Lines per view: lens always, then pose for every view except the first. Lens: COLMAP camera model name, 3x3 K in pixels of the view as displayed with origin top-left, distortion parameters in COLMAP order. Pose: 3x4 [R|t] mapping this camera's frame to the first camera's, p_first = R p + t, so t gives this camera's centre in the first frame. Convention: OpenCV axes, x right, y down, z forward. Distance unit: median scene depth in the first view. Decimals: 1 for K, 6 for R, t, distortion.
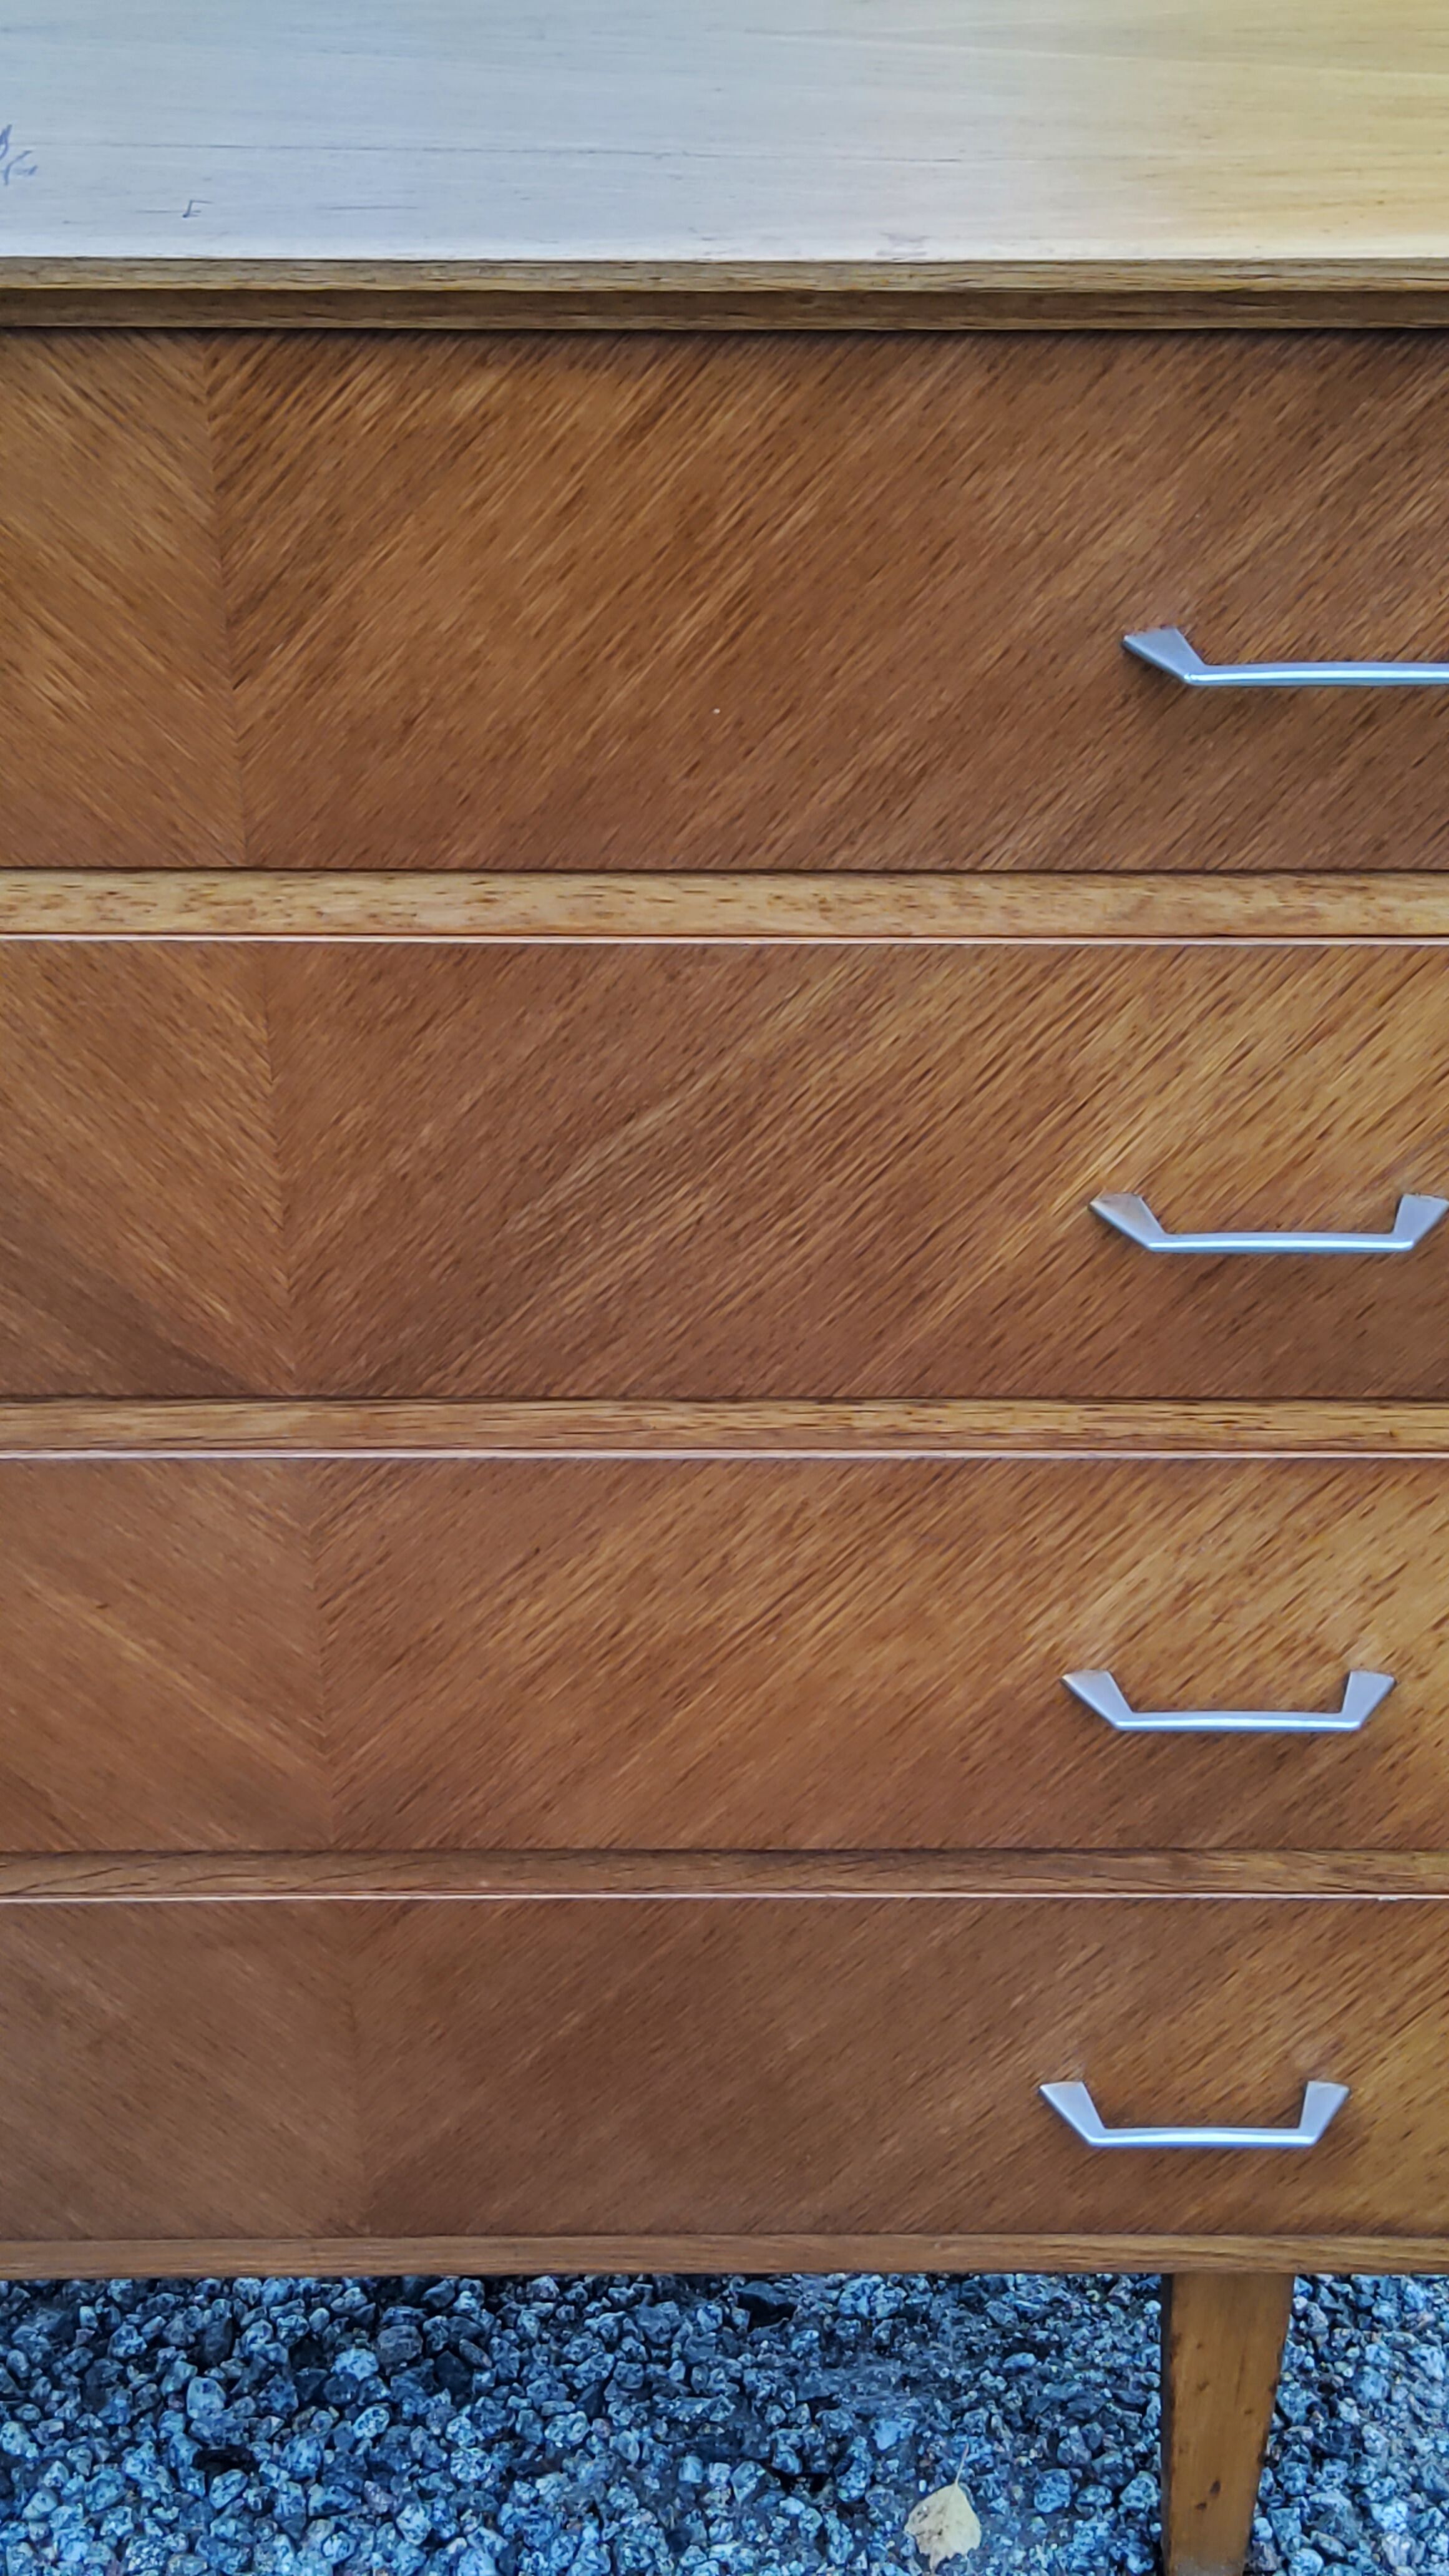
lens RADIAL K [[3828.8, 0, 732.9], [0, 3828.8, 1254.5], [0, 0, 1]] dist [0.105568, 0.000000]
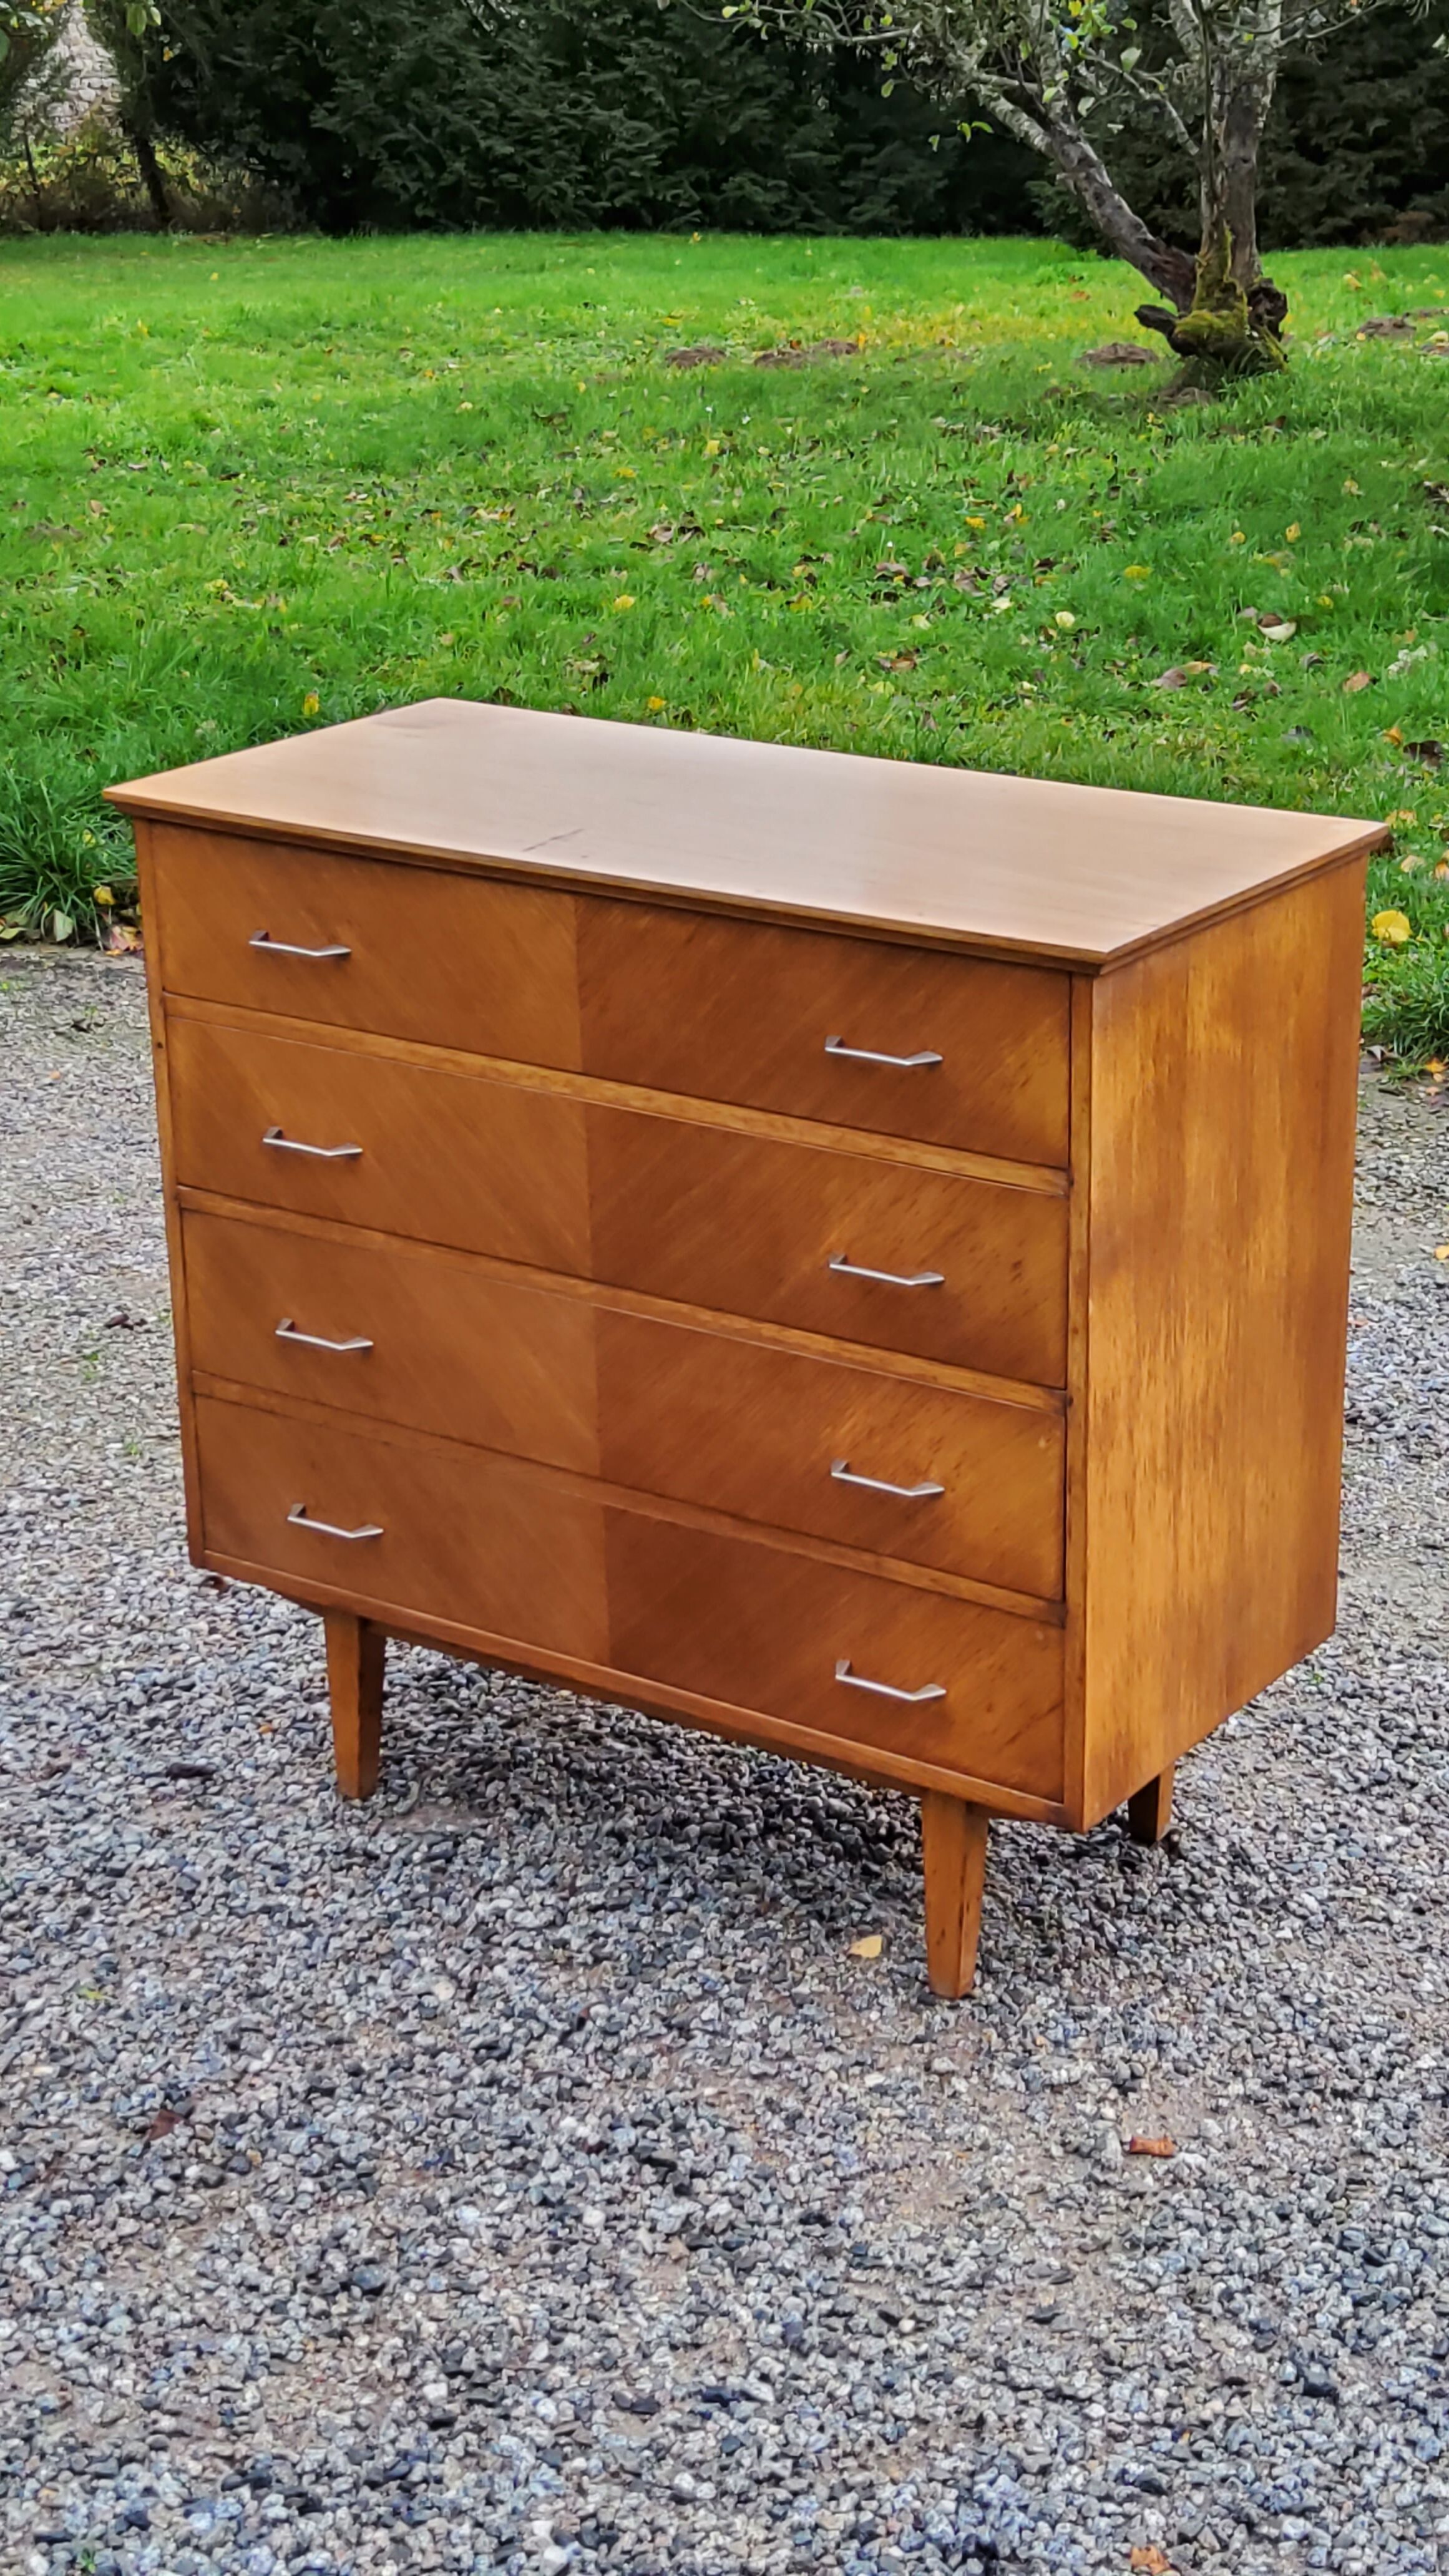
lens RADIAL K [[3828.8, 0, 748.3], [0, 3828.8, 1237.1], [0, 0, 1]] dist [0.105568, 0.000000]
pose [[0.817387, 0.179483, -0.547416, 1.337057], [-0.290184, 0.949150, -0.122095, 0.282028], [0.497666, 0.258650, 0.827906, -1.102866]]
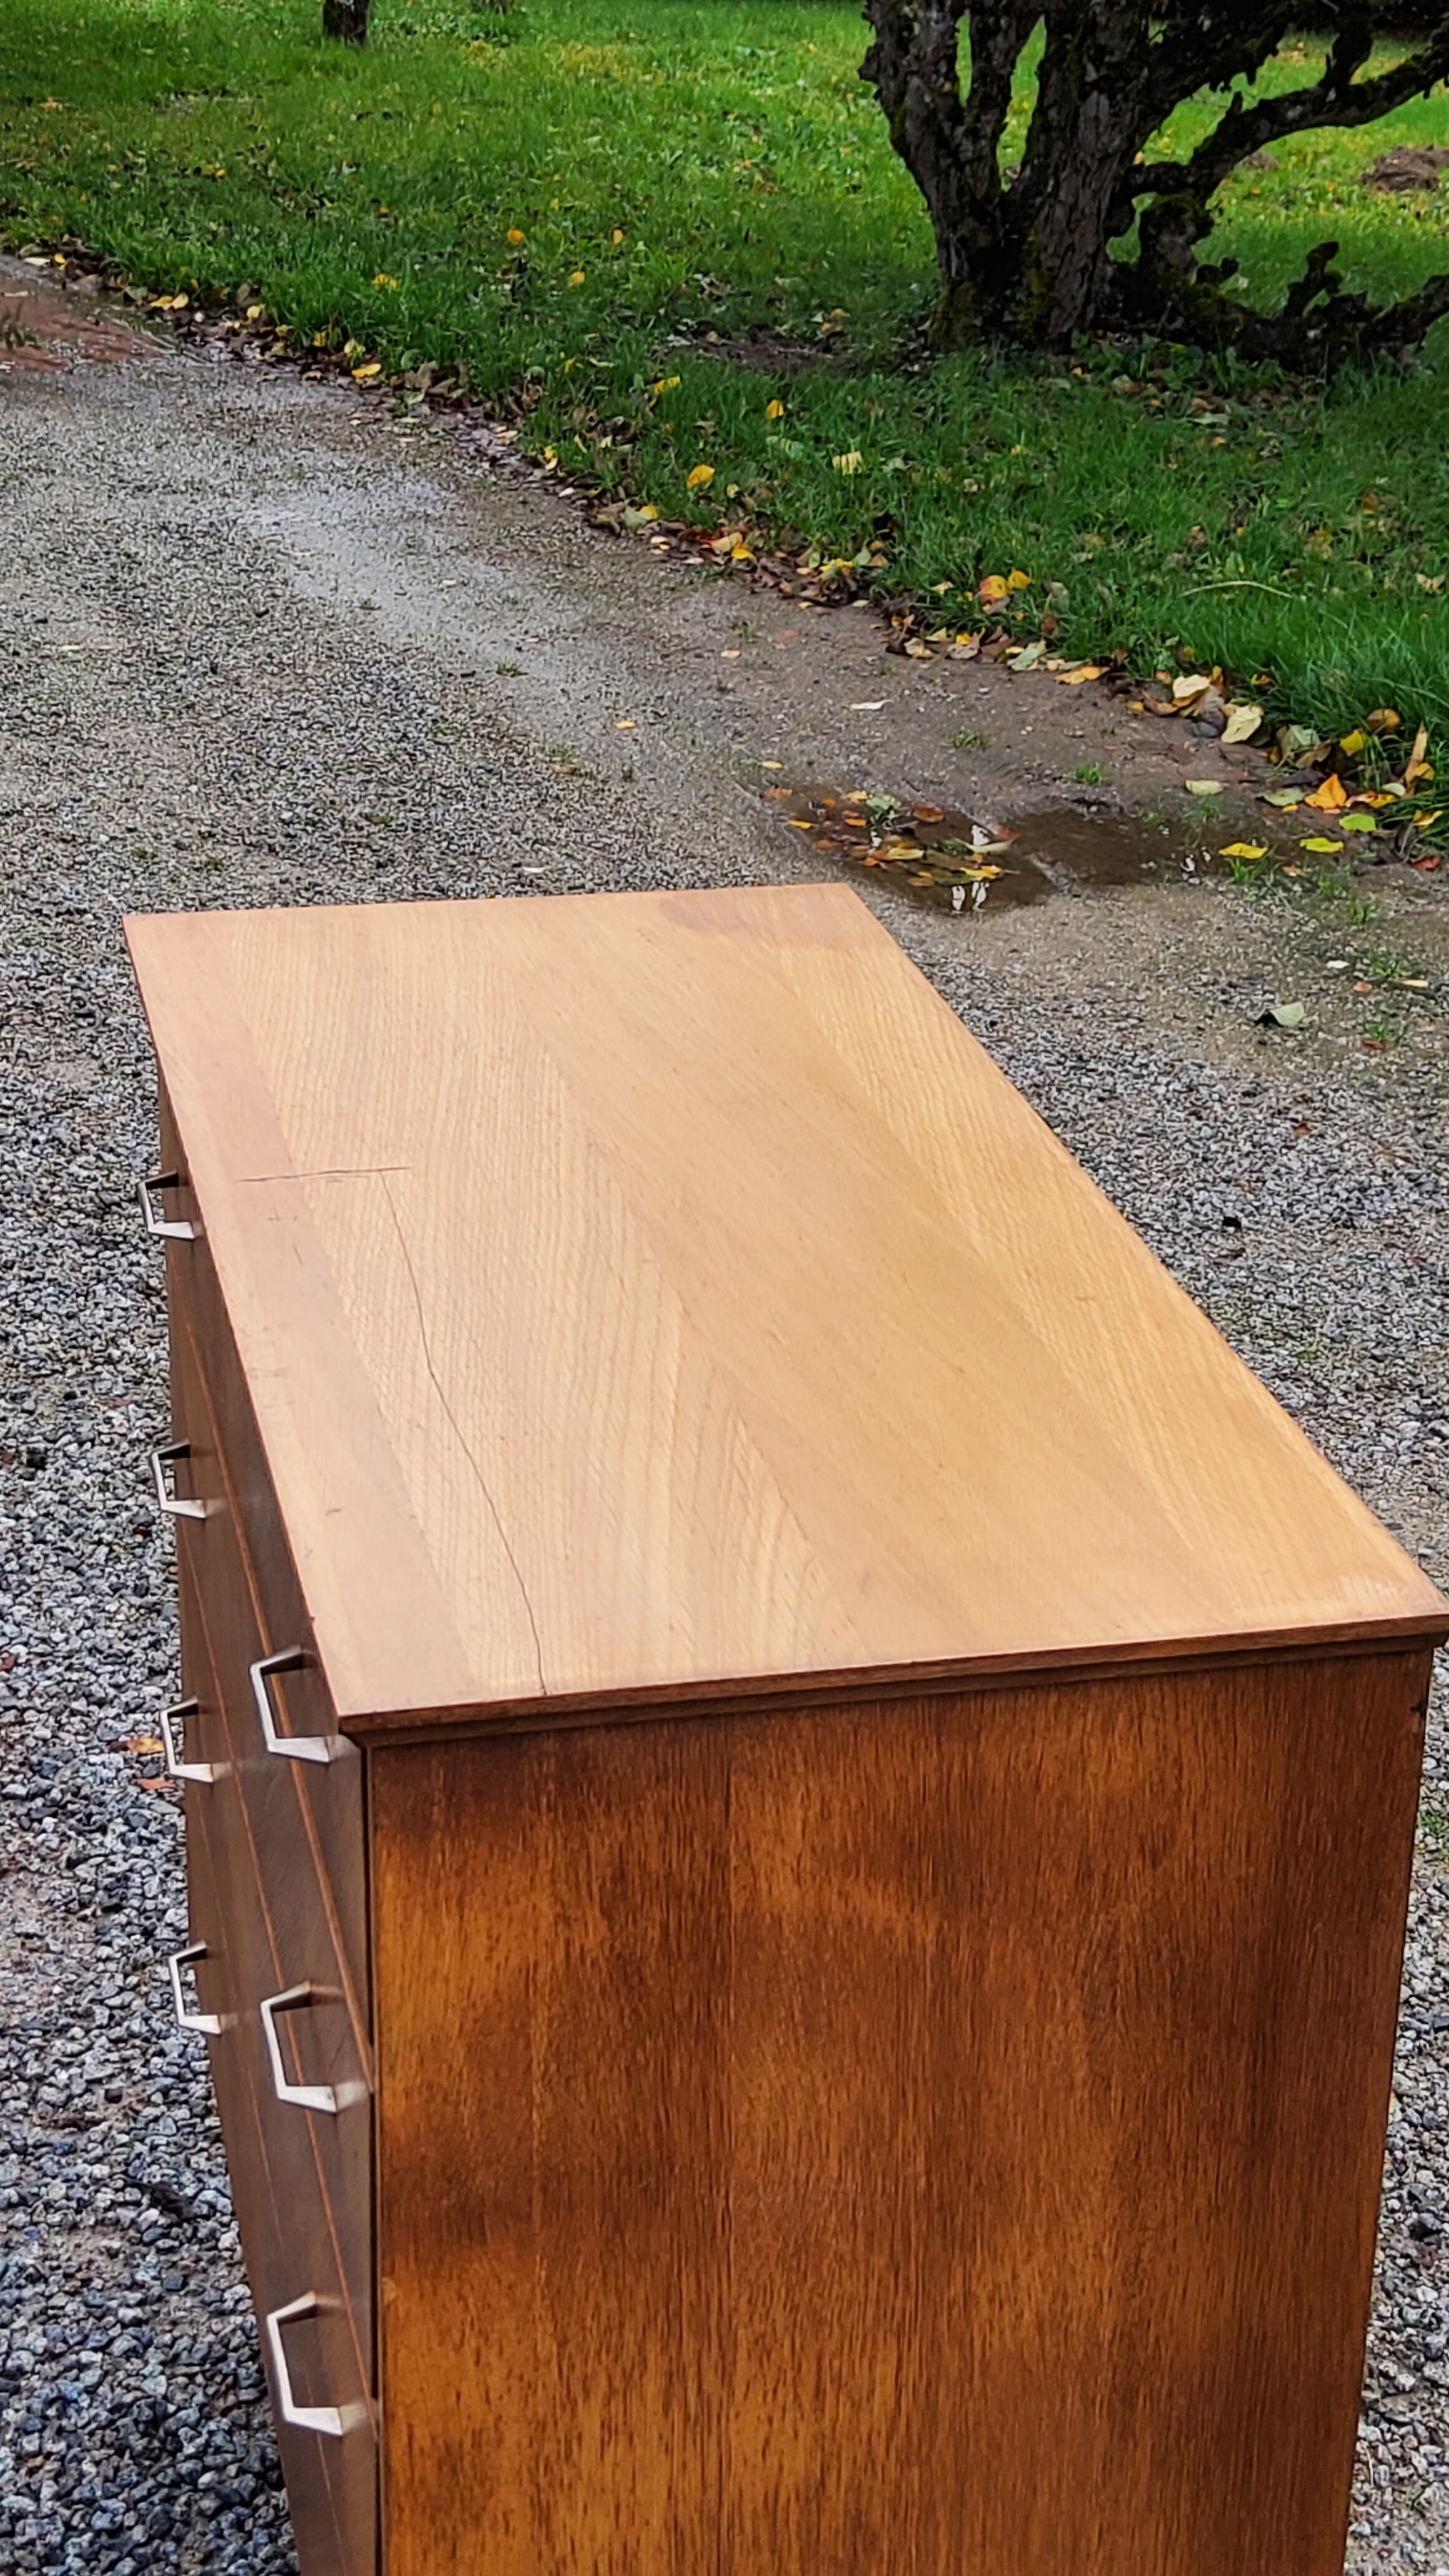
lens RADIAL K [[3828.8, 0, 747.3], [0, 3828.8, 1239.7], [0, 0, 1]] dist [0.105568, 0.000000]
pose [[0.219747, 0.381075, -0.898050, 1.294202], [-0.535842, 0.816403, 0.215312, -0.628955], [0.815221, 0.433898, 0.383598, 0.353189]]
